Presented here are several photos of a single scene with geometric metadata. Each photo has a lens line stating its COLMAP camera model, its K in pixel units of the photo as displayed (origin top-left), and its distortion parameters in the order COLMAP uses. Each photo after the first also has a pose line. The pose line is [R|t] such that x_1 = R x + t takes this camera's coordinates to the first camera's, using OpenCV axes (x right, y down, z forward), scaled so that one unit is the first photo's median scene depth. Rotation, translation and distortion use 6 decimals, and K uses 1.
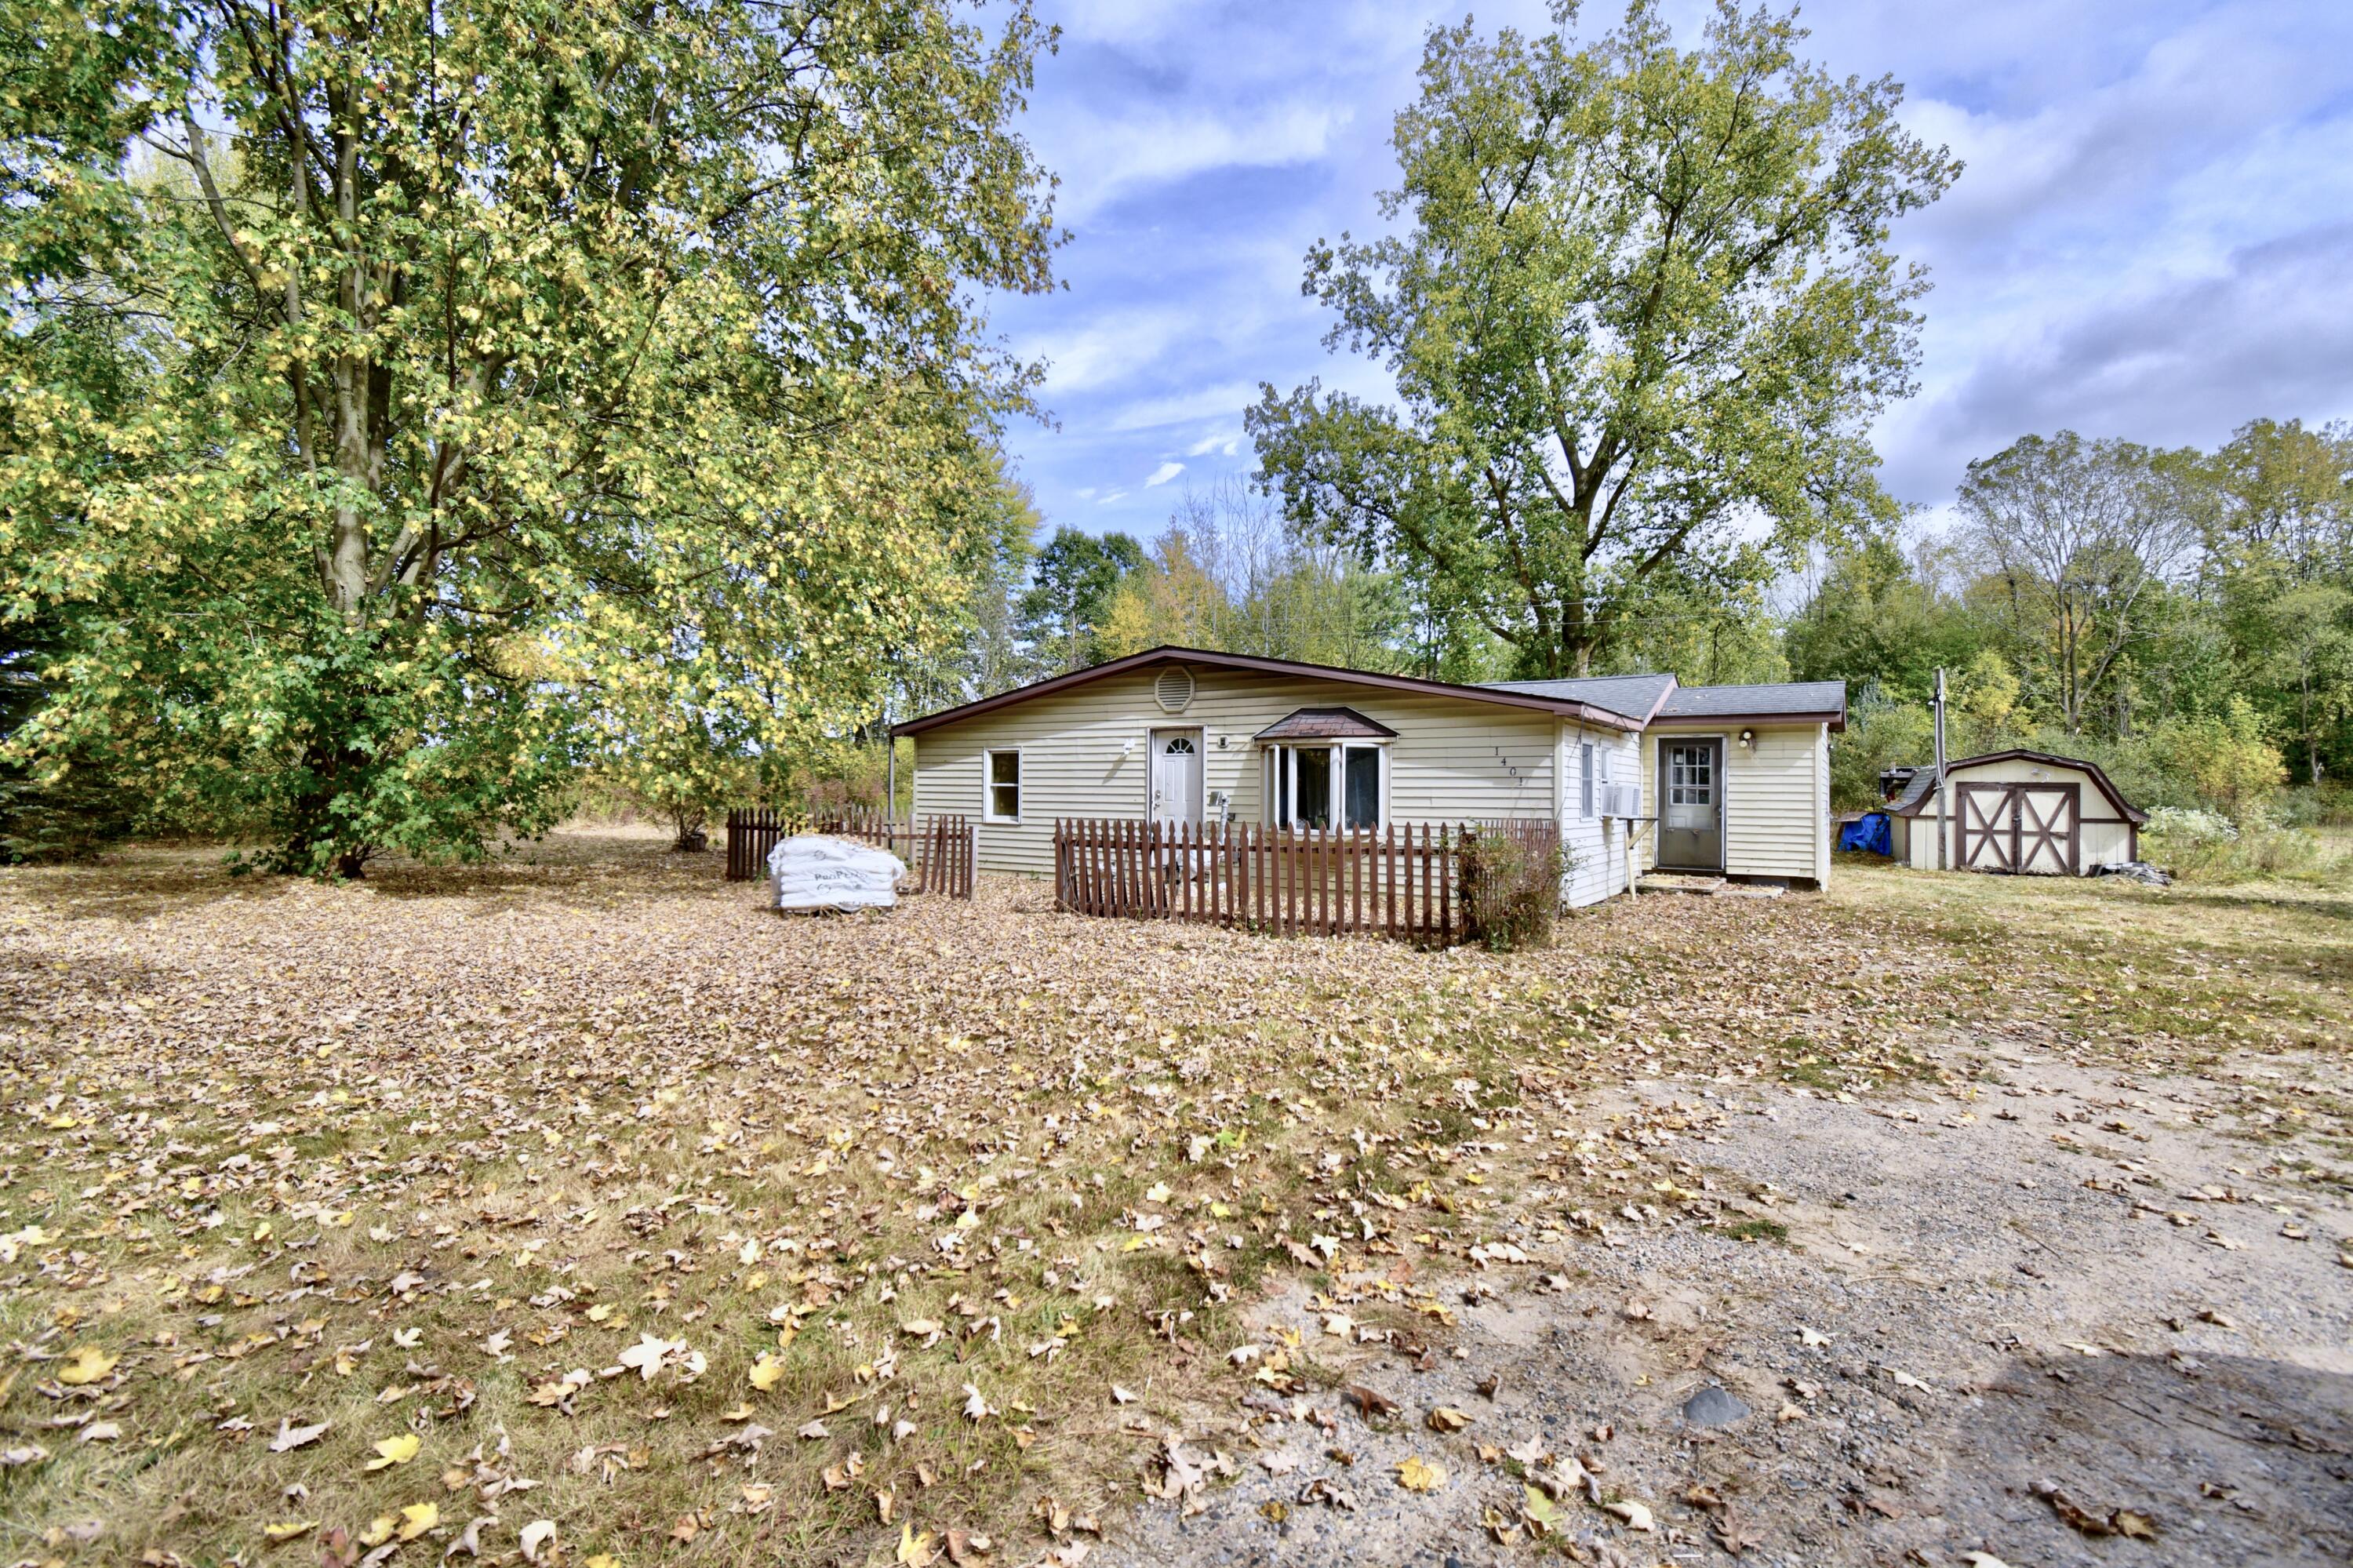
lens RADIAL K [[1030.4, 0, 1201.0], [0, 1030.4, 777.7], [0, 0, 1]] dist [0.007454, -0.004331]
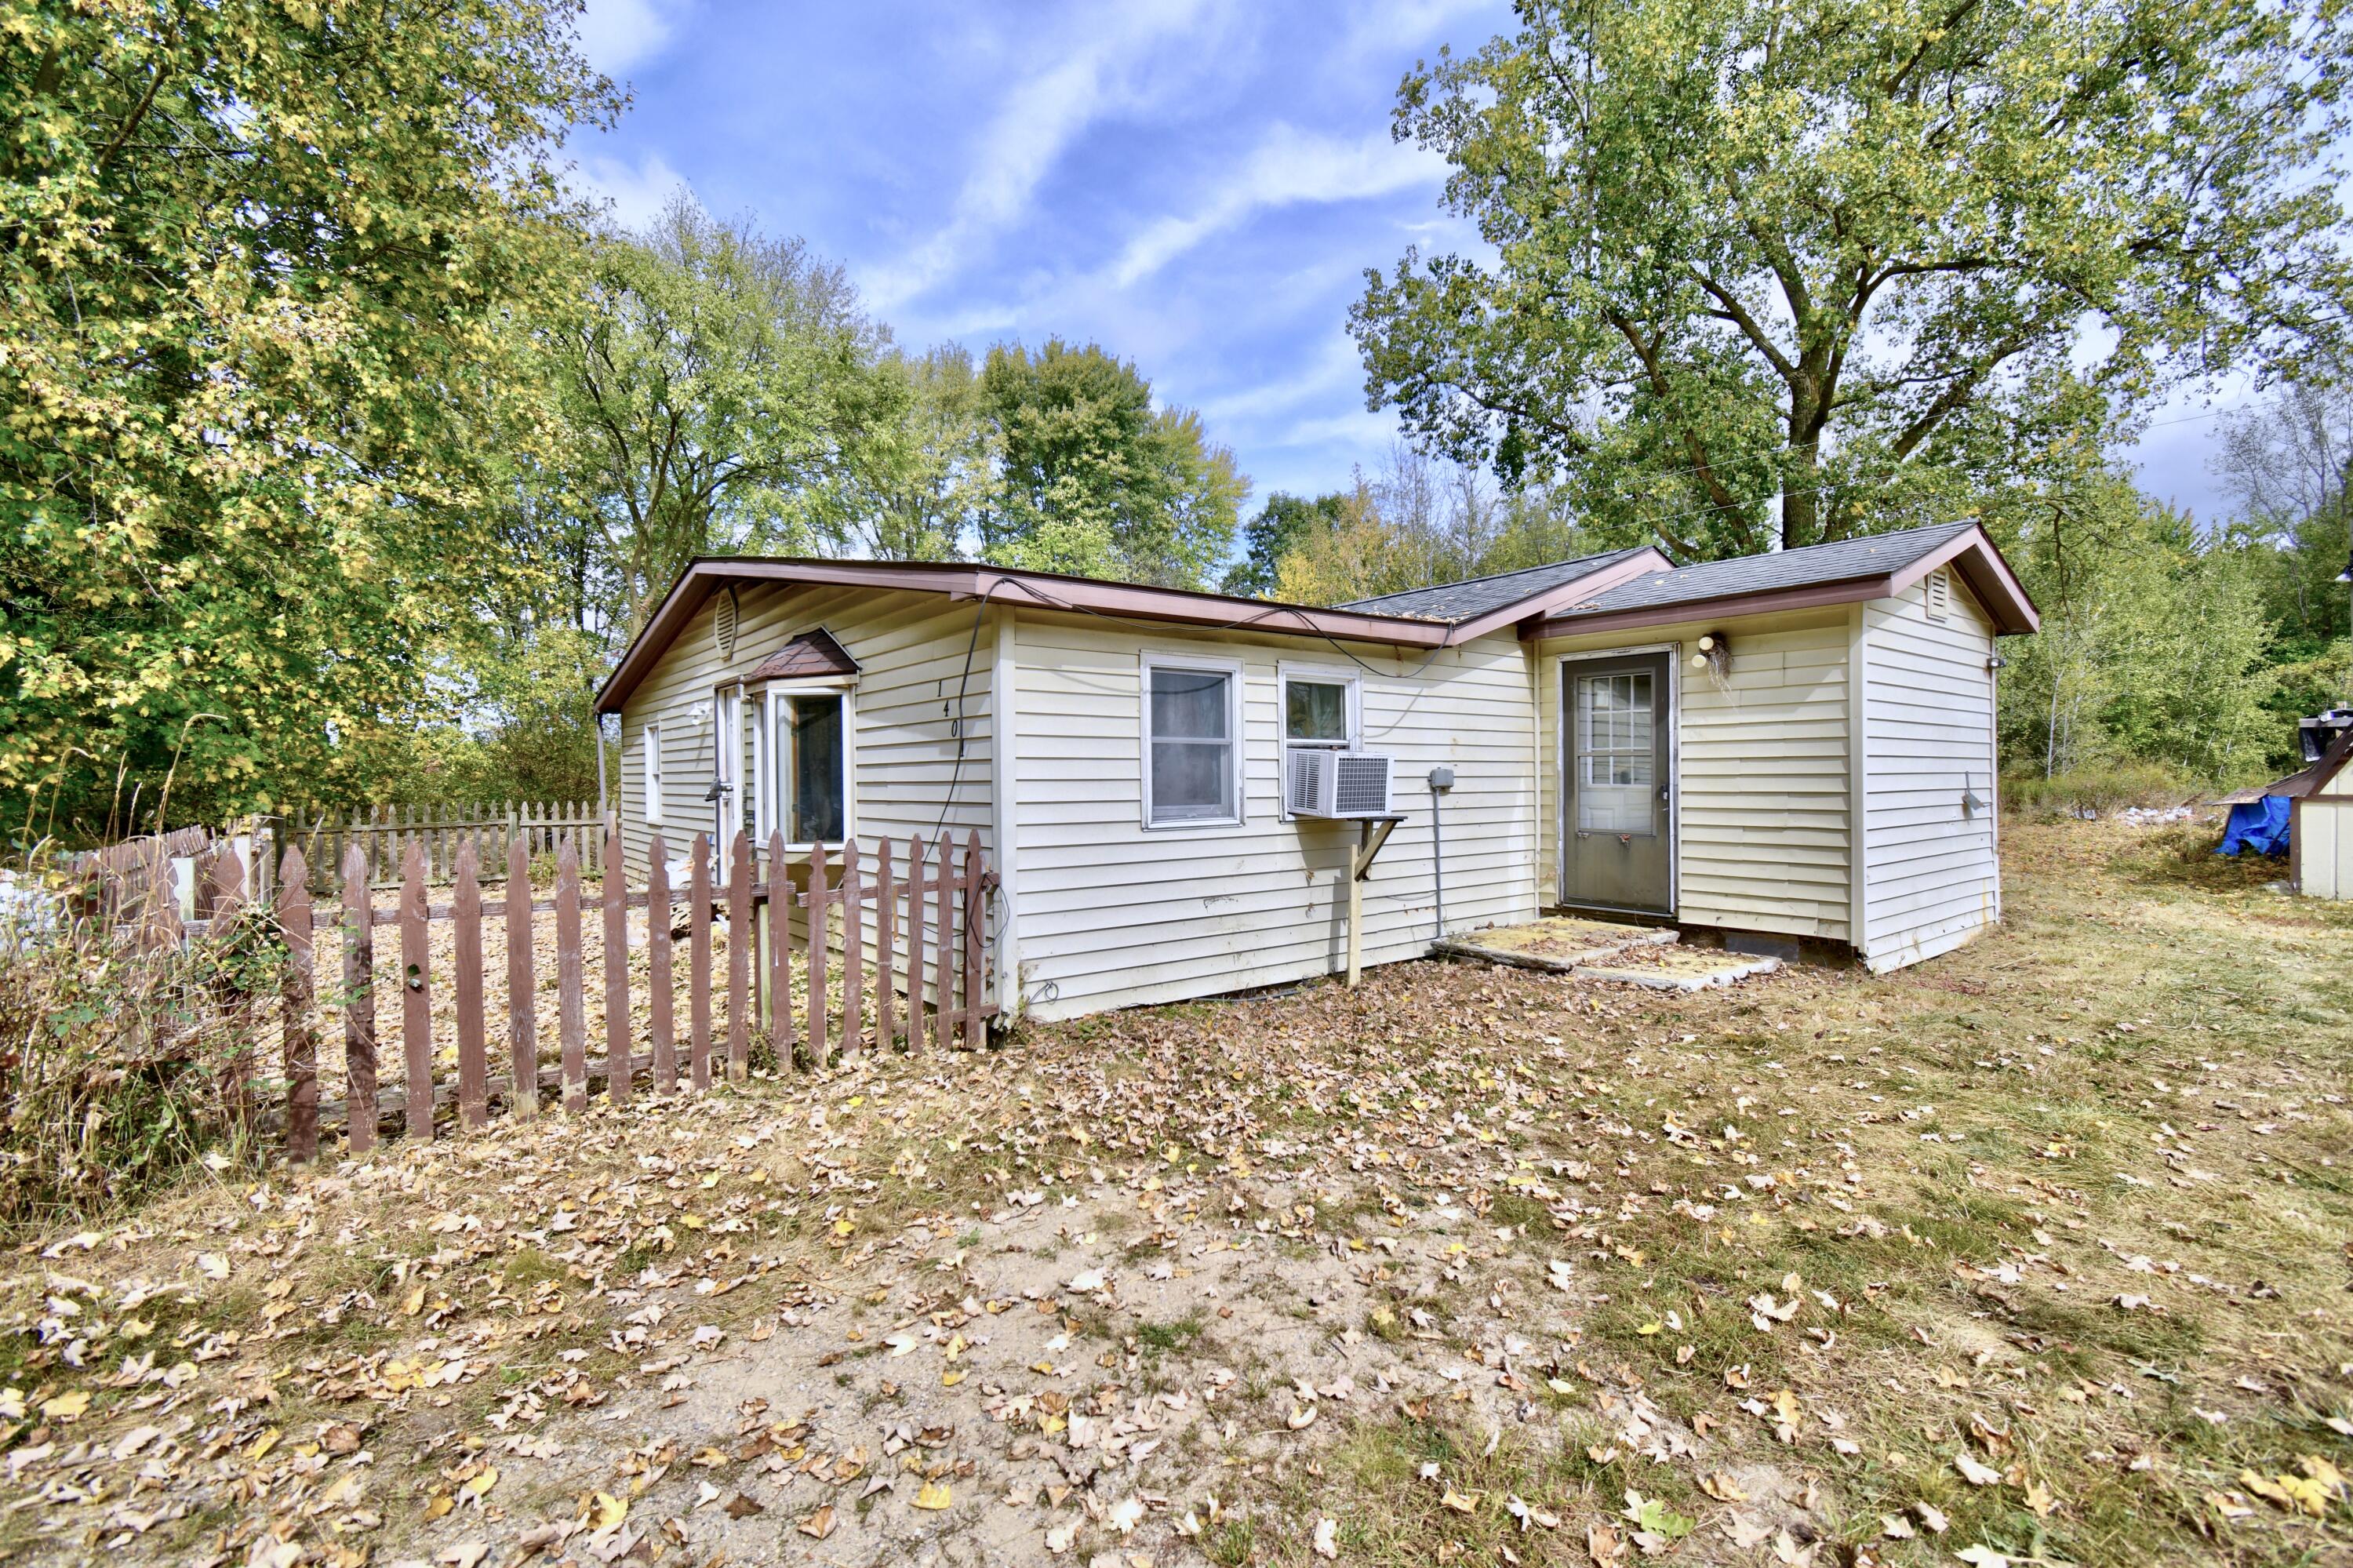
lens RADIAL K [[1030.4, 0, 1179.3], [0, 1030.4, 784.7], [0, 0, 1]] dist [0.007454, -0.004331]
pose [[0.947674, -0.016638, -0.318804, 0.325160], [0.023301, 0.999582, 0.017098, 0.008847], [0.318387, -0.023631, 0.947666, 0.330638]]
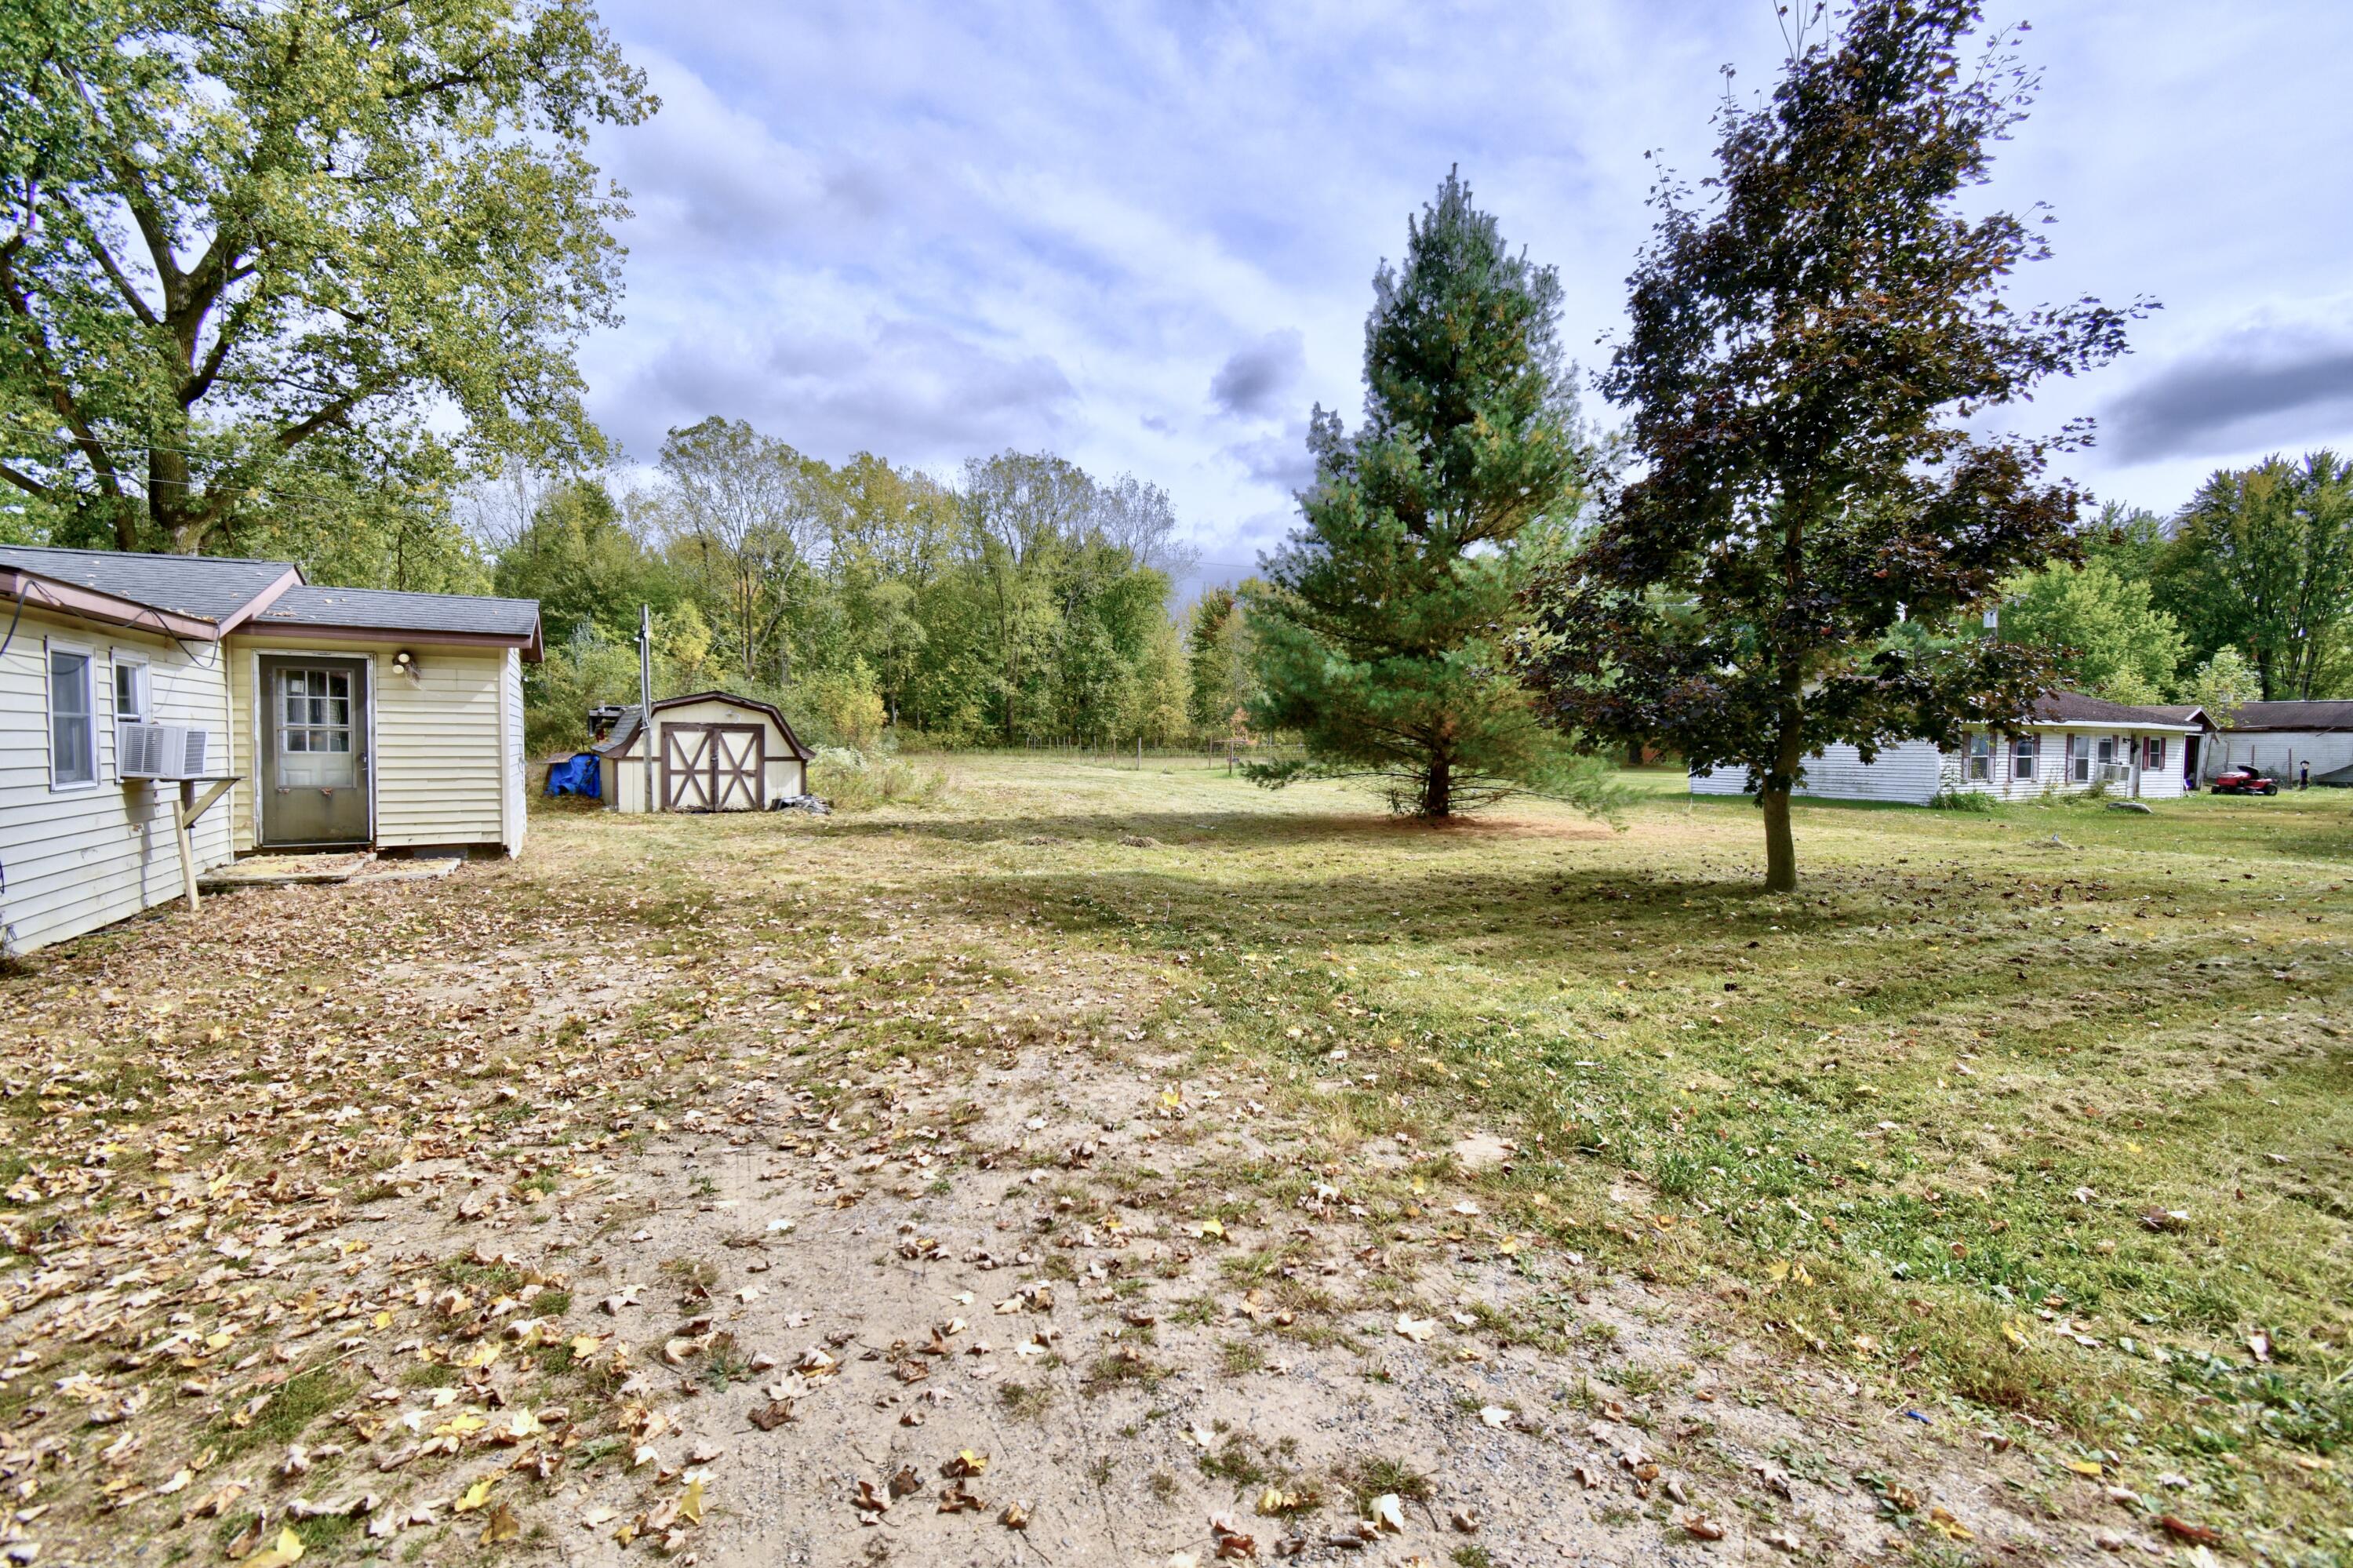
lens RADIAL K [[1030.4, 0, 1181.9], [0, 1030.4, 777.6], [0, 0, 1]] dist [0.007454, -0.004331]
pose [[0.456131, -0.038882, 0.889063, 0.089135], [-0.015531, 0.998545, 0.051639, -0.001584], [-0.889777, -0.037362, 0.454863, 0.119616]]
